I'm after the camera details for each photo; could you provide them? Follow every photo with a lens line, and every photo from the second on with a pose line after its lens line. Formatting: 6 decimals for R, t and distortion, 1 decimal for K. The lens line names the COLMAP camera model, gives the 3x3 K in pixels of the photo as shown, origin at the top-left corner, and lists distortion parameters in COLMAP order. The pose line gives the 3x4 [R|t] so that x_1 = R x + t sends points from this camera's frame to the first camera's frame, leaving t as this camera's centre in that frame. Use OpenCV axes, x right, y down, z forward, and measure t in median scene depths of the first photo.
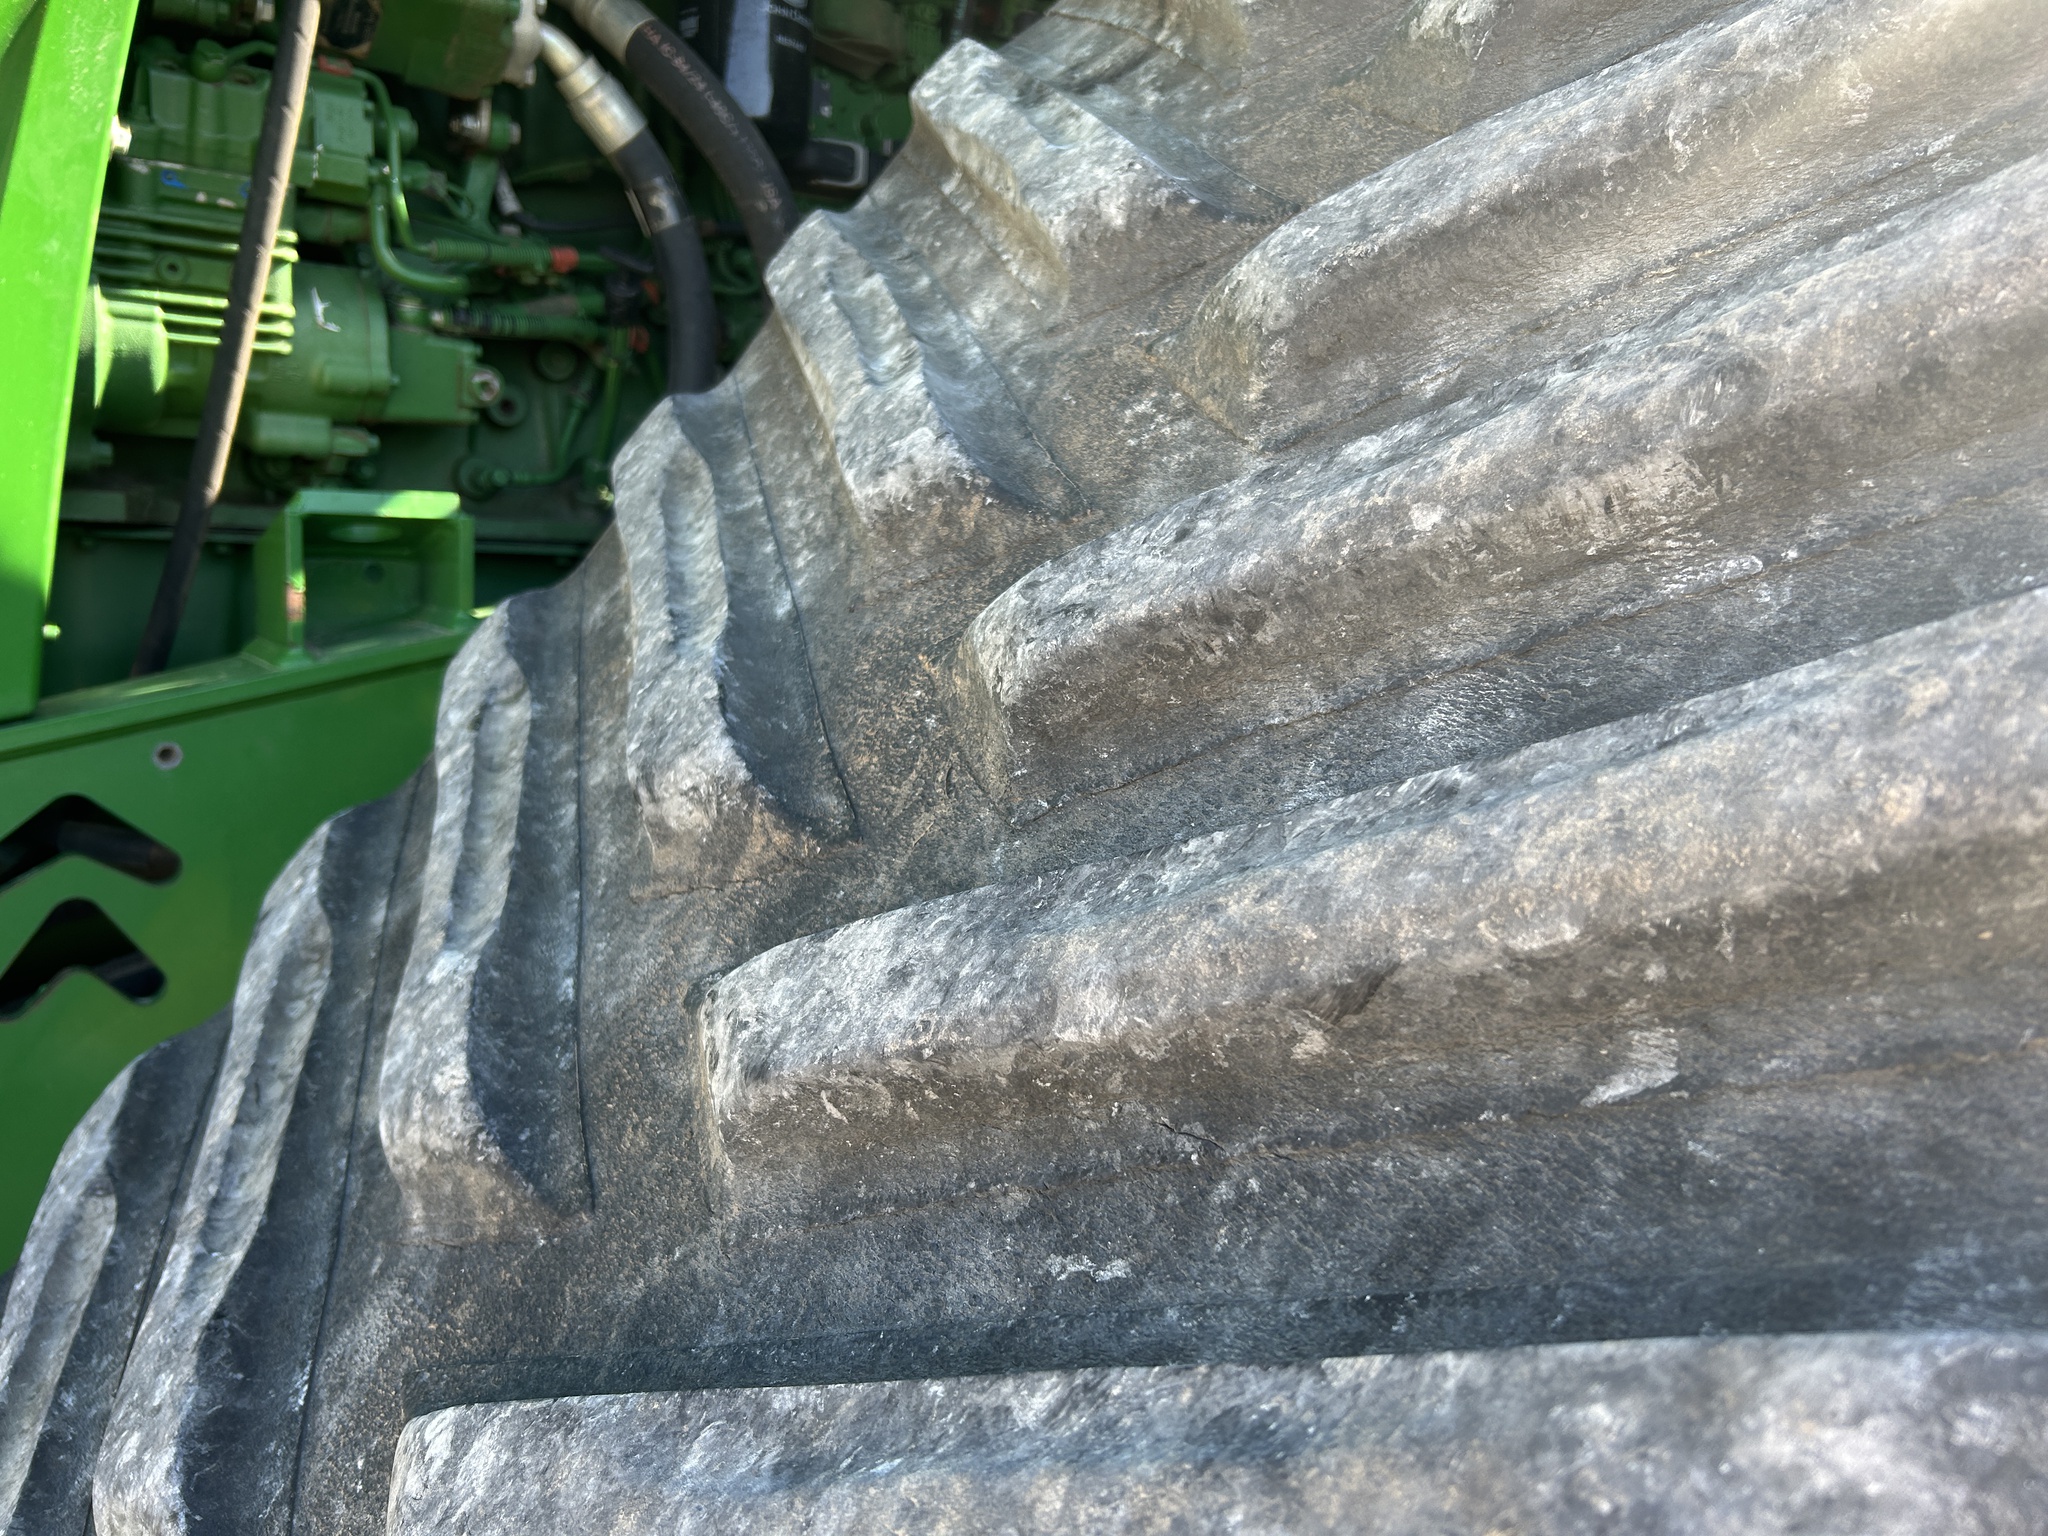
lens RADIAL K [[1556.0, 0, 1022.8], [0, 1556.0, 766.1], [0, 0, 1]] dist [0.039505, -0.052796]
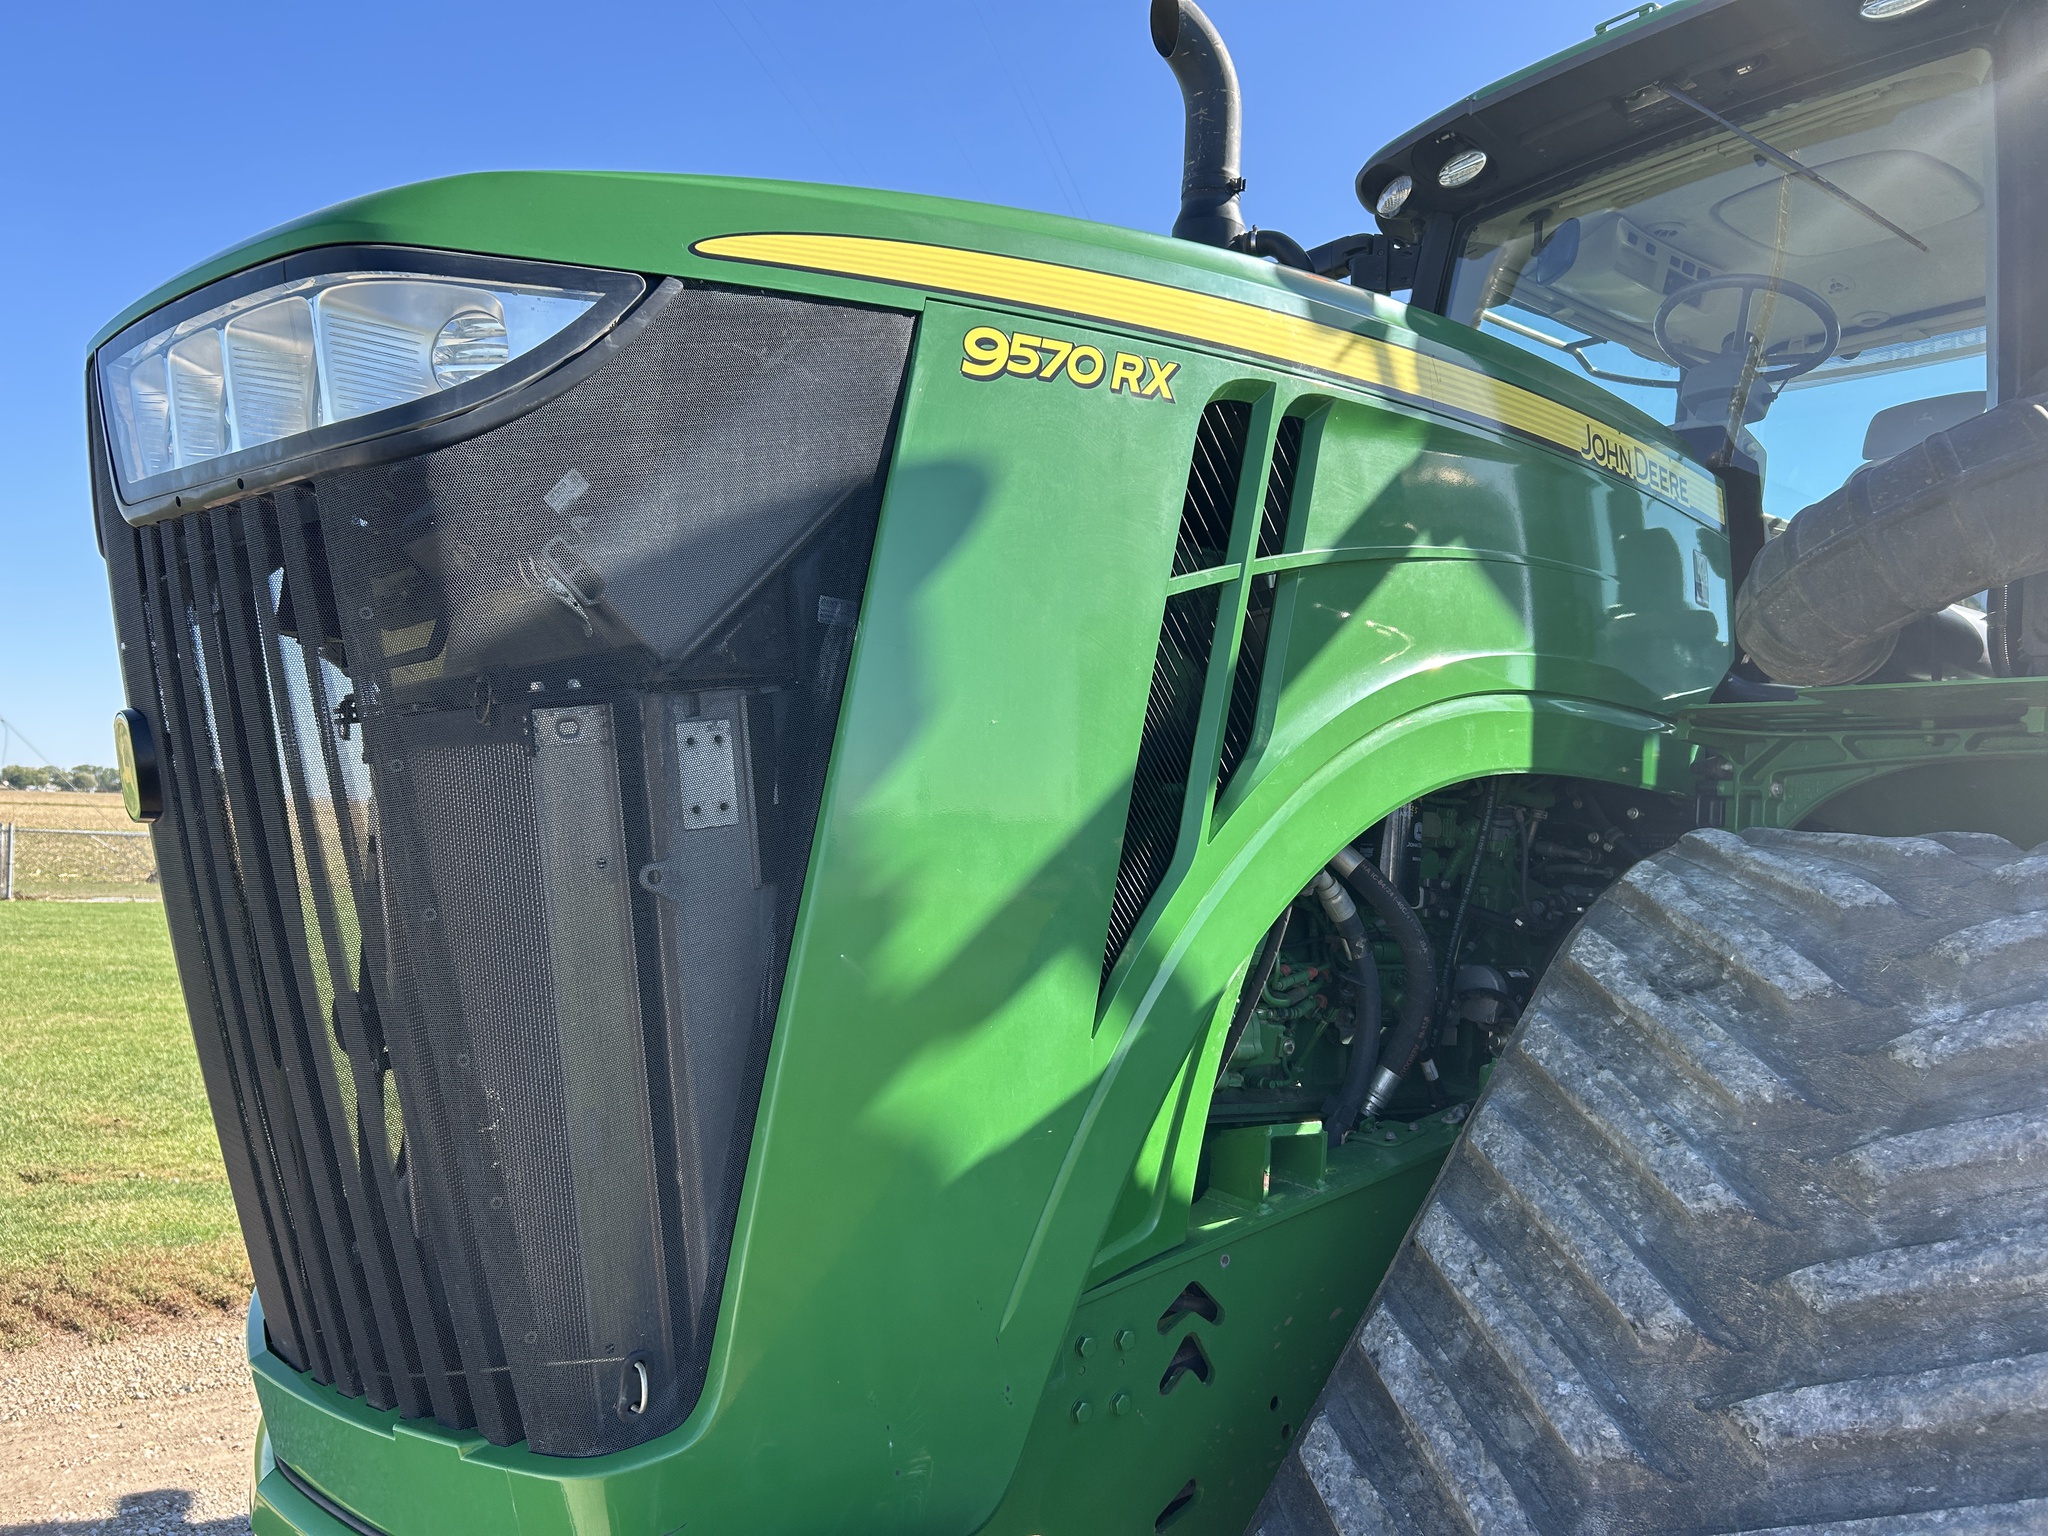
lens RADIAL K [[1556.0, 0, 1016.2], [0, 1556.0, 769.0], [0, 0, 1]] dist [0.039505, -0.052796]
pose [[0.999778, 0.019478, 0.008044, -1.918170], [-0.017553, 0.980917, -0.193636, -0.543194], [-0.011662, 0.193451, 0.981041, -2.648720]]
